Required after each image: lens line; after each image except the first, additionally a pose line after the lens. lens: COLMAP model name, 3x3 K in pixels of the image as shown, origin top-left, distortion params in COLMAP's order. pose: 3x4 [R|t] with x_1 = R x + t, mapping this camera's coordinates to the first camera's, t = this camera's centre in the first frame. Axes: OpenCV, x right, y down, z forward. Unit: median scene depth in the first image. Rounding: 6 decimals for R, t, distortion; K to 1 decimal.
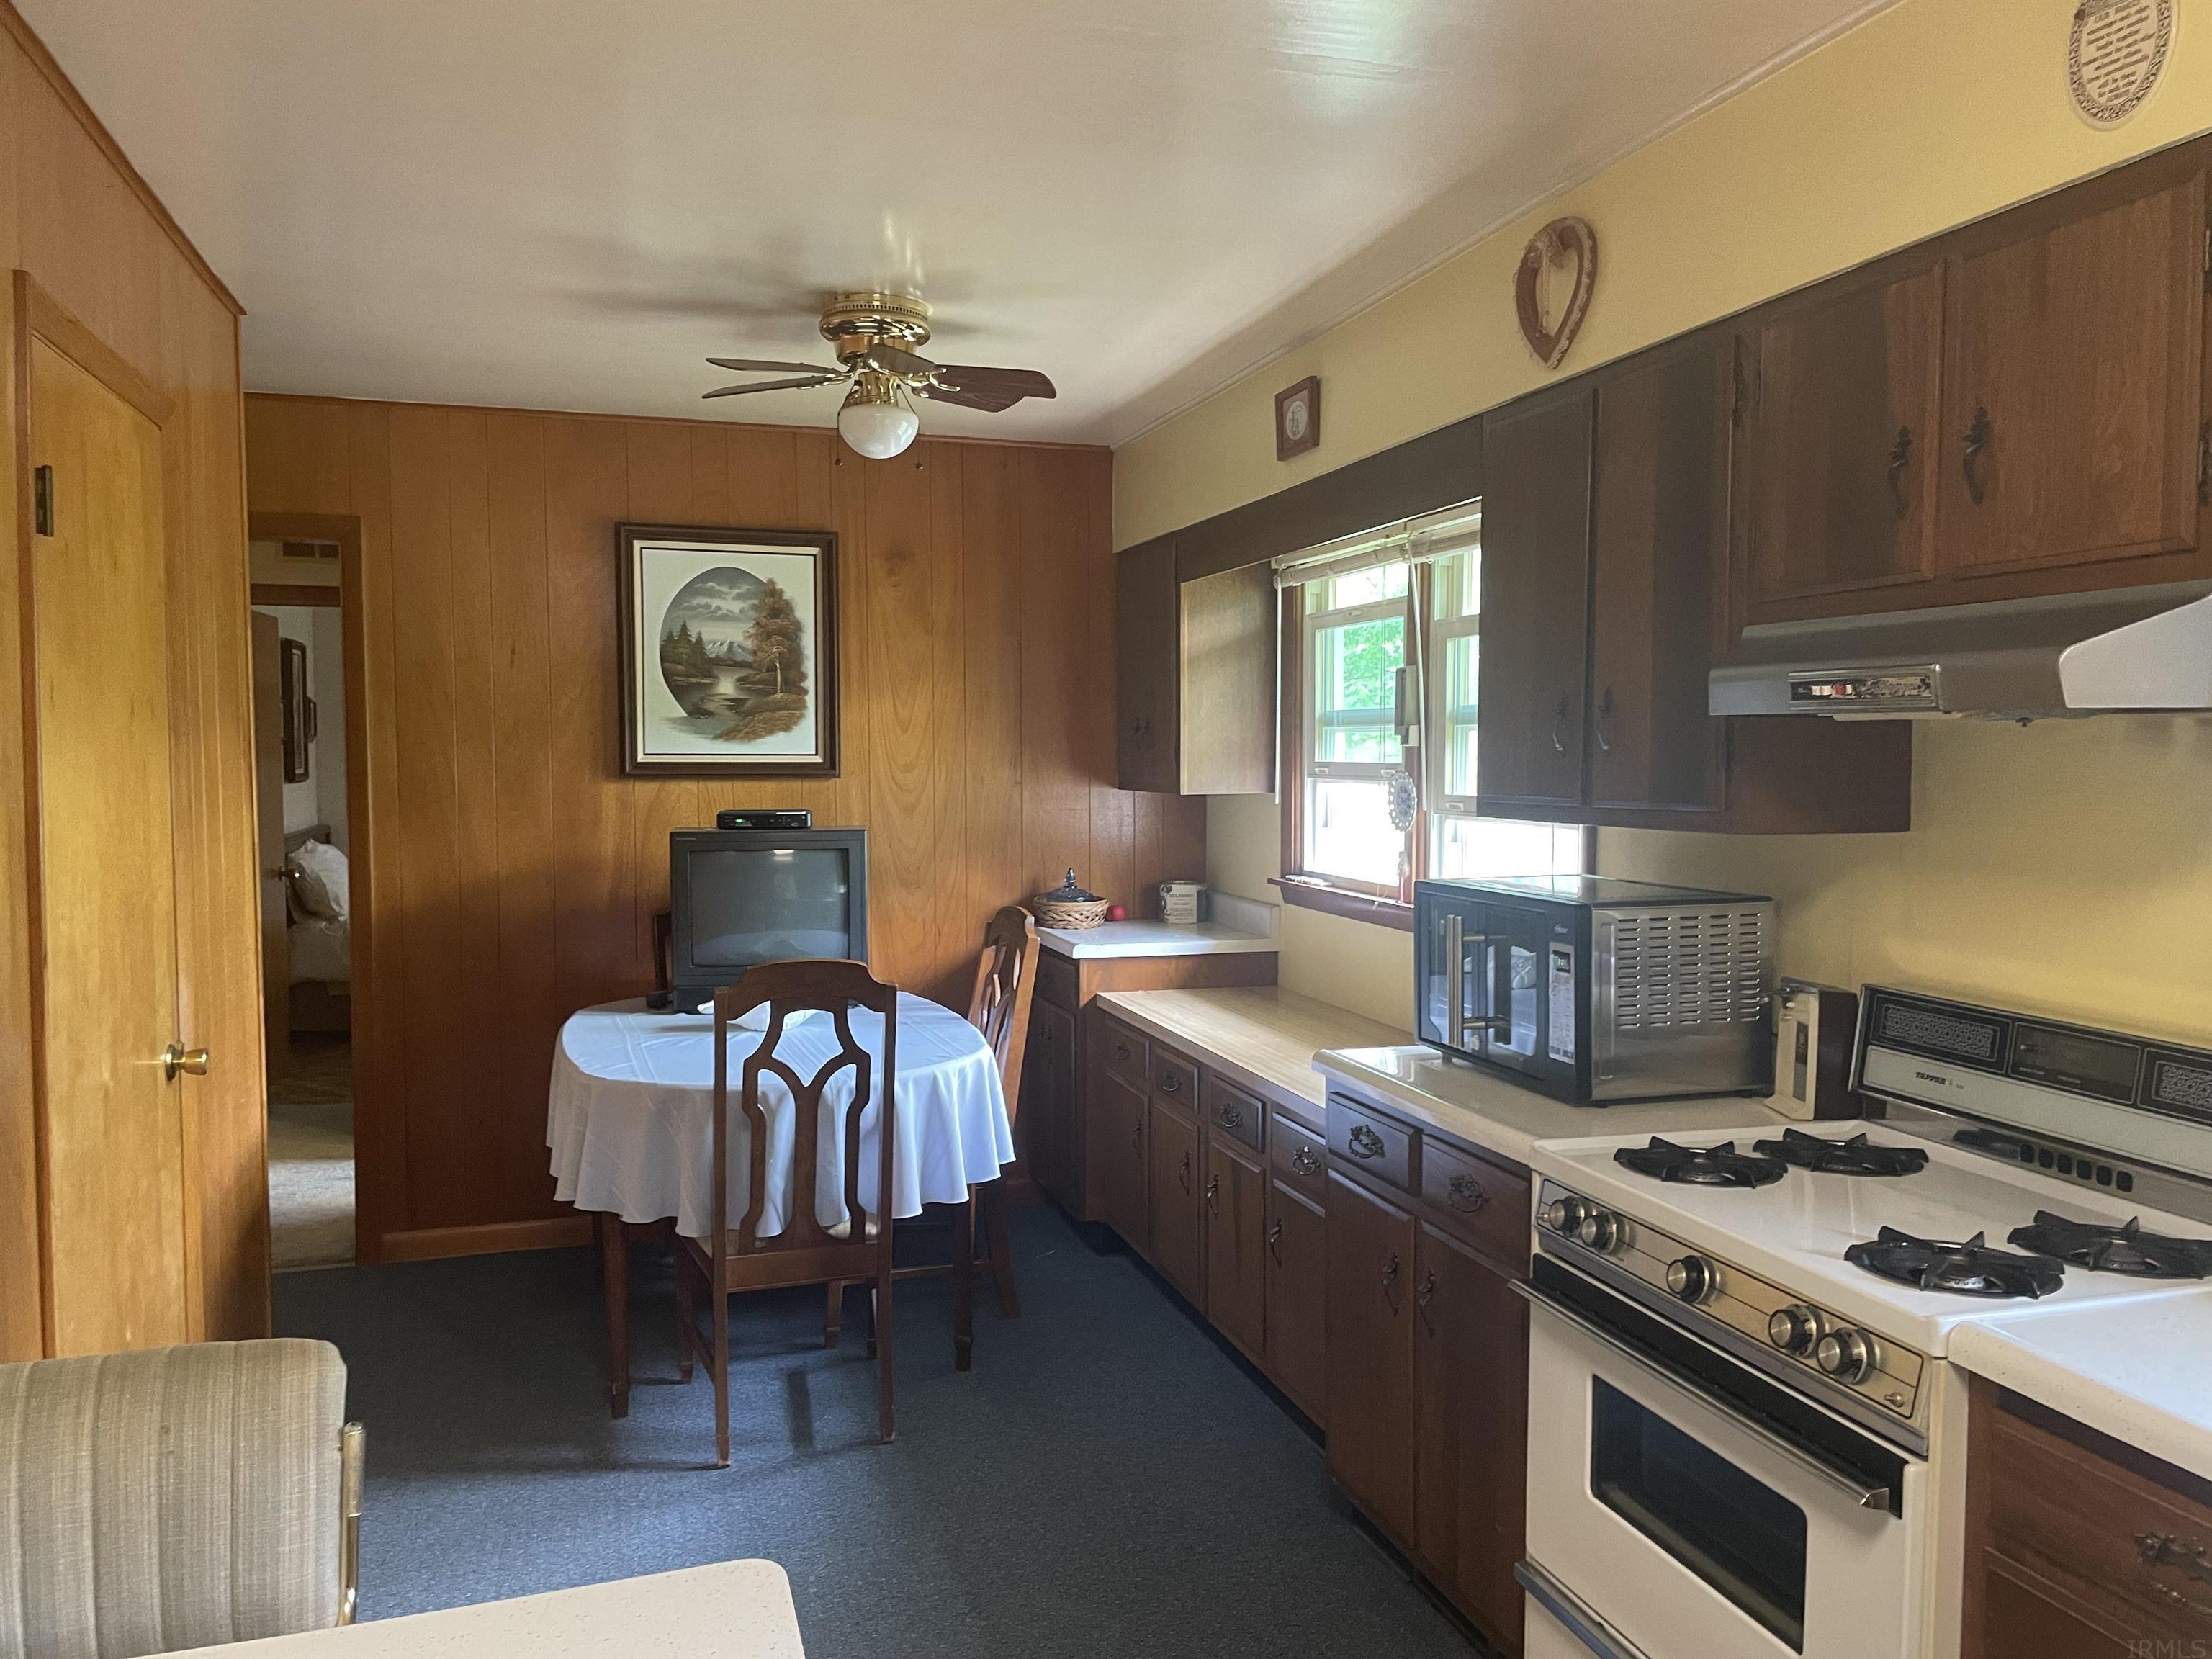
lens RADIAL K [[1673.0, 0, 1103.0], [0, 1673.0, 821.5], [0, 0, 1]] dist [0.091512, -0.123916]
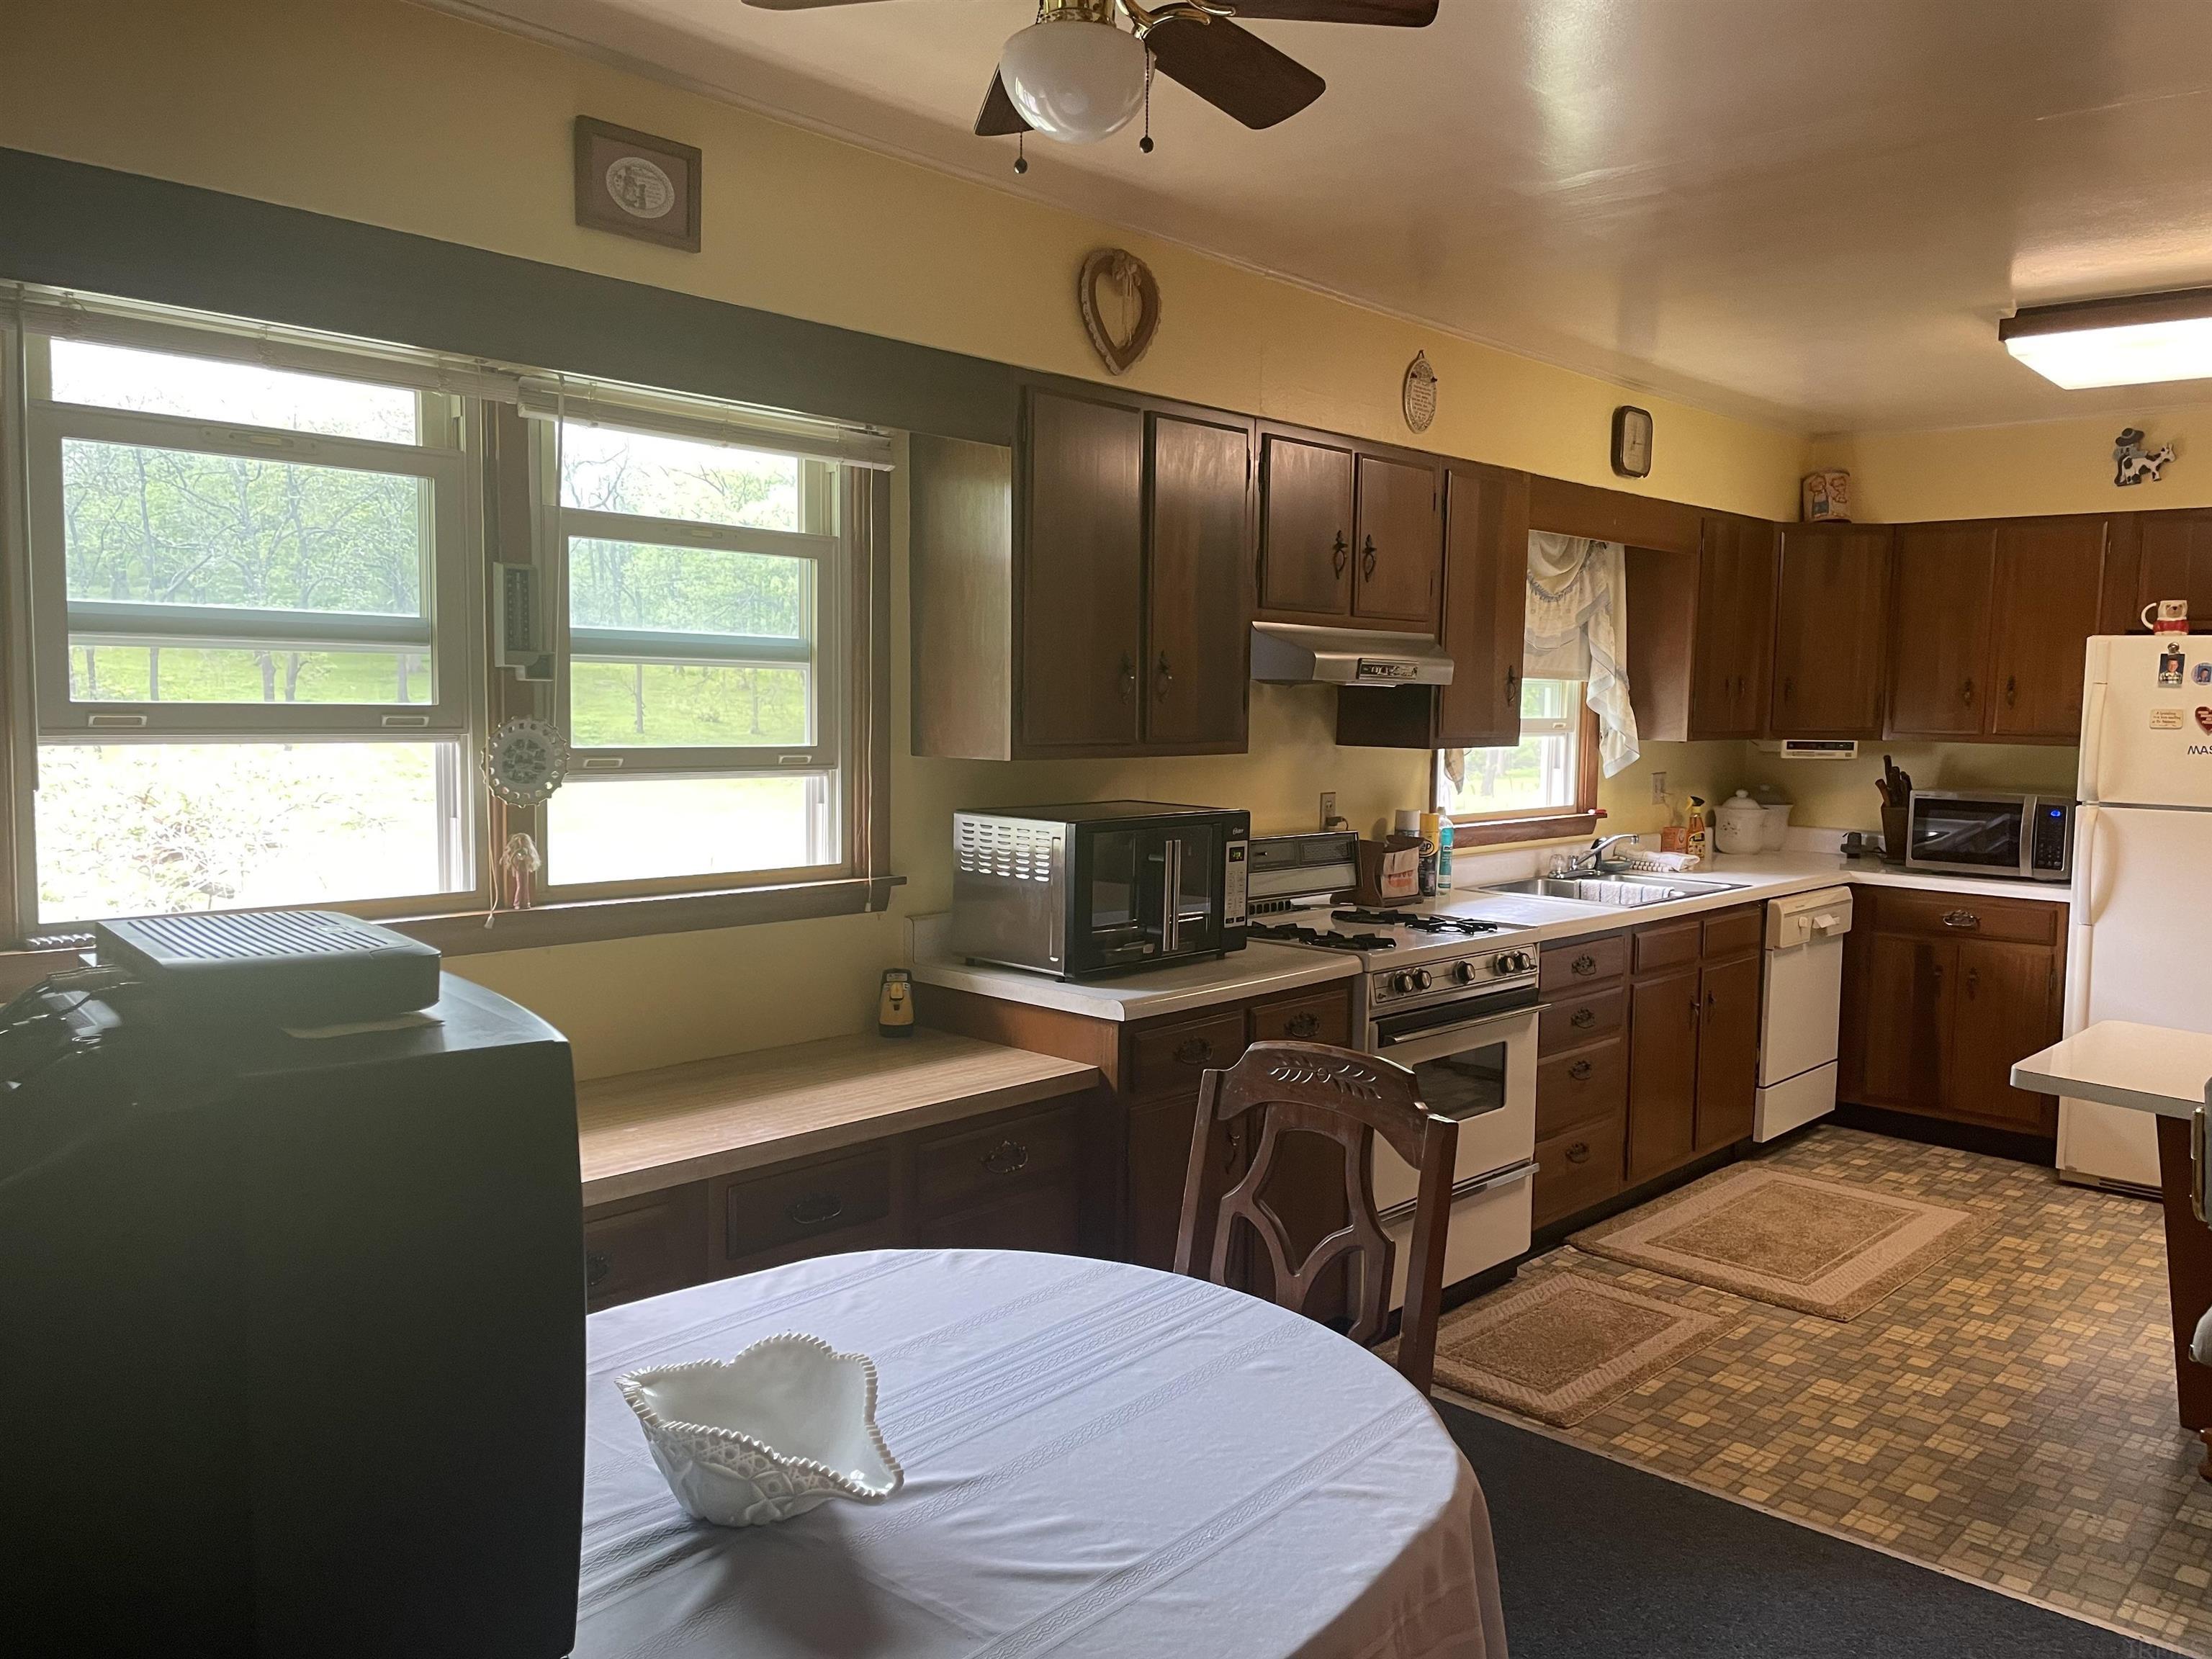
lens RADIAL K [[1711.9, 0, 1108.2], [0, 1711.9, 819.5], [0, 0, 1]] dist [0.098449, -0.137804]
pose [[-0.506615, -0.073947, 0.858995, -0.995110], [0.019693, 0.995063, 0.097276, -0.094690], [-0.861947, 0.066198, -0.502658, 2.043295]]
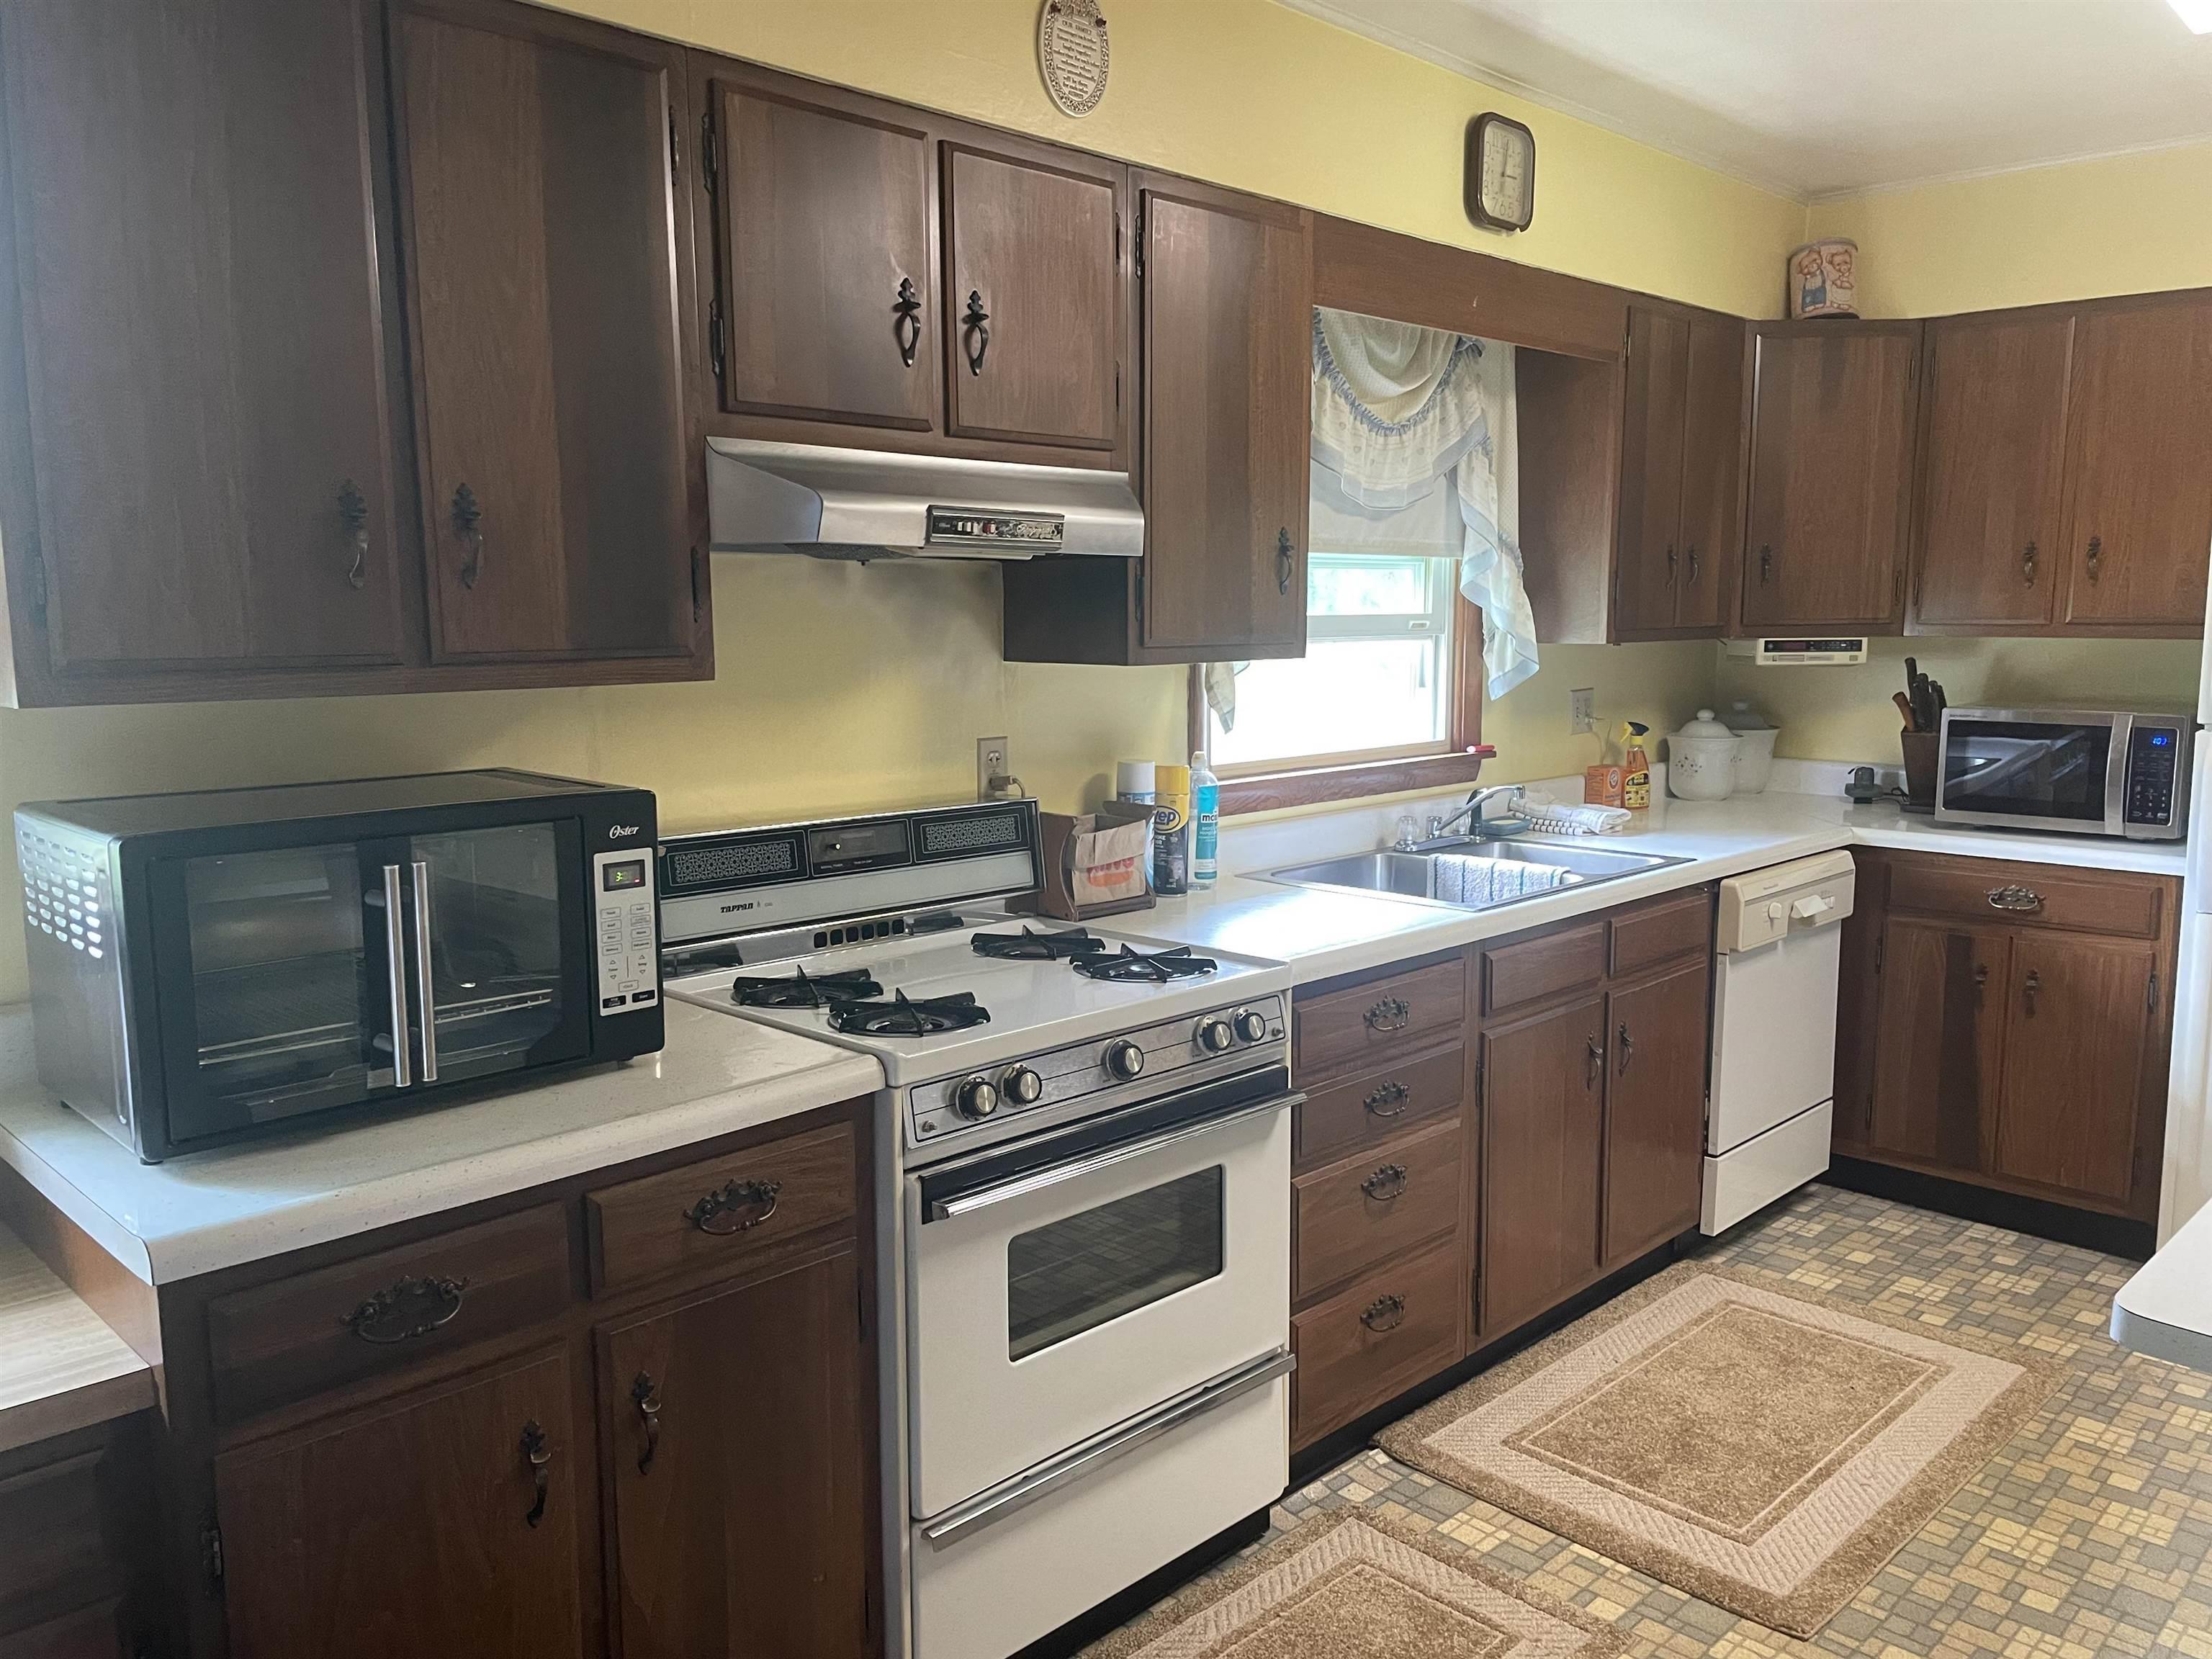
lens RADIAL K [[1673.0, 0, 1103.0], [0, 1673.0, 821.5], [0, 0, 1]] dist [0.091512, -0.123916]
pose [[-0.475406, -0.111075, 0.872726, -0.515046], [0.041278, 0.988089, 0.148243, -0.043375], [-0.878798, 0.106501, -0.465159, 1.315139]]
